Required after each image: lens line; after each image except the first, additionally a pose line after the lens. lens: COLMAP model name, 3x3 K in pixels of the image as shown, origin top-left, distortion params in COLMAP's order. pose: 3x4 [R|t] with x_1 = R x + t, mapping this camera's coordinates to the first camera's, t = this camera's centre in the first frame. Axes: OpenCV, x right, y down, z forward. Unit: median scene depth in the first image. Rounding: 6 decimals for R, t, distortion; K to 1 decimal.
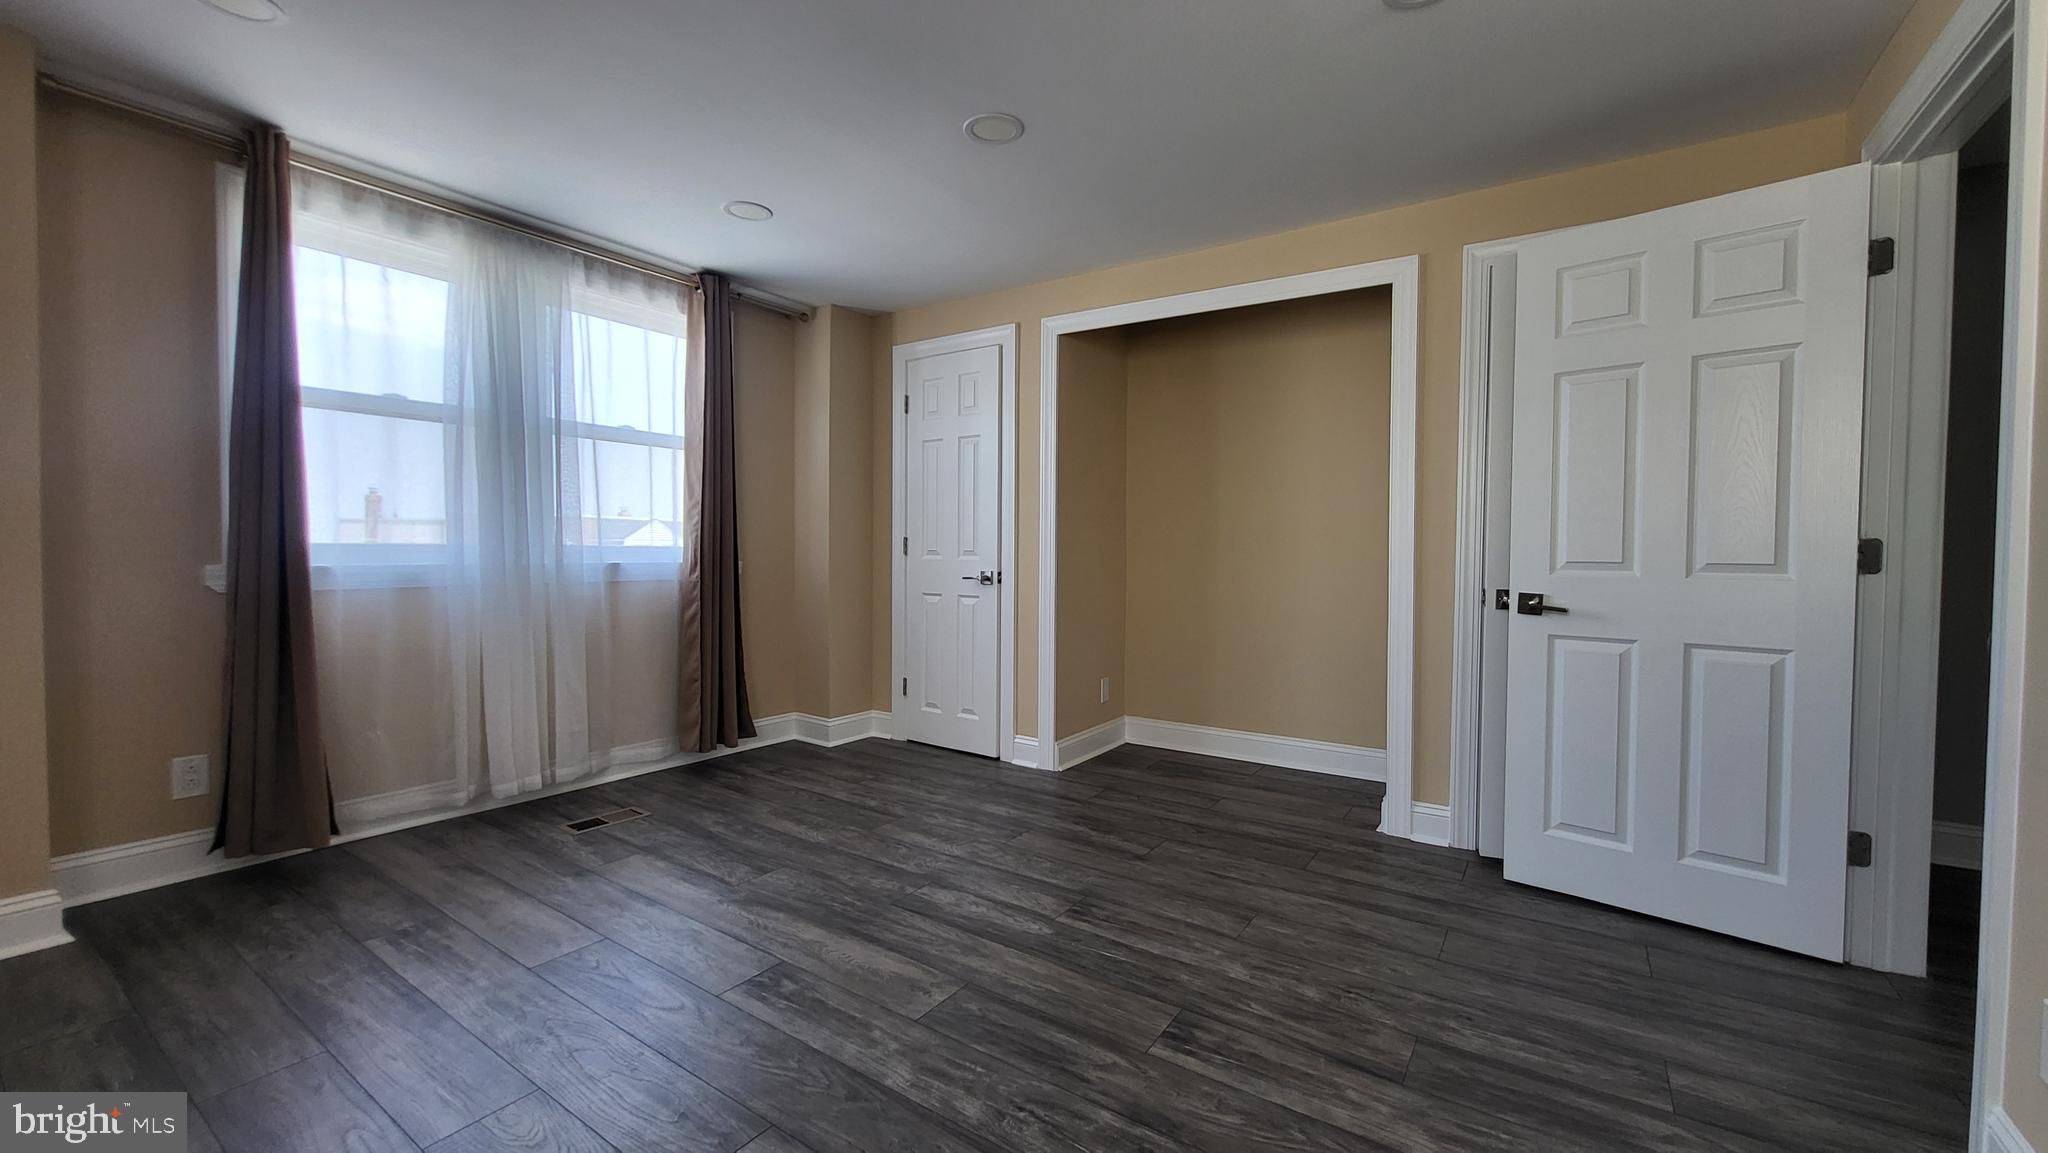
lens RADIAL K [[805.9, 0, 1032.9], [0, 805.9, 572.9], [0, 0, 1]] dist [0.007117, -0.007381]
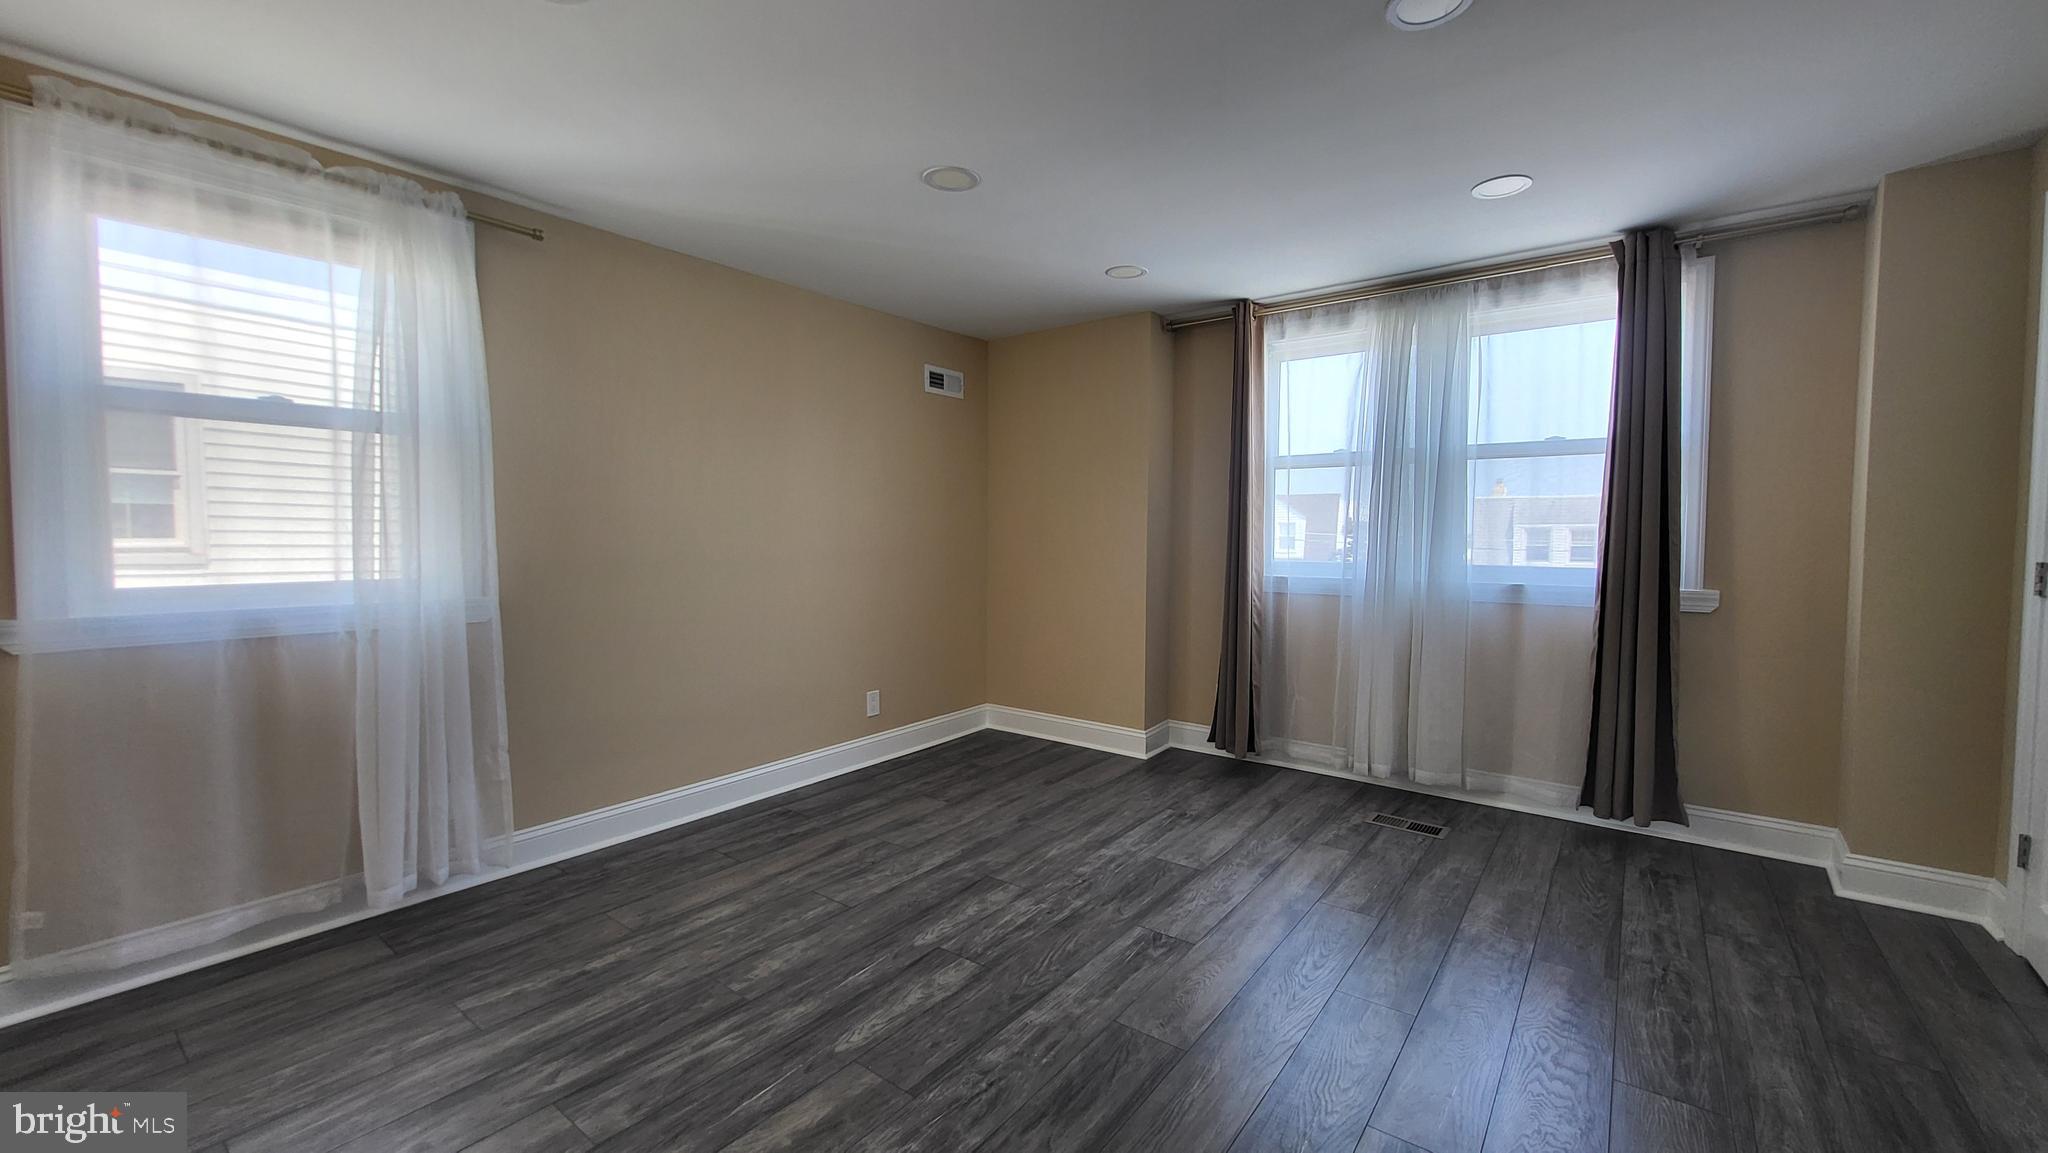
lens RADIAL K [[805.9, 0, 1032.9], [0, 805.9, 572.9], [0, 0, 1]] dist [0.007117, -0.007381]
pose [[-0.061296, 0.035295, -0.997495, 0.529406], [-0.035601, 0.998661, 0.037524, -0.046101], [0.997485, 0.037812, -0.059958, 0.538332]]
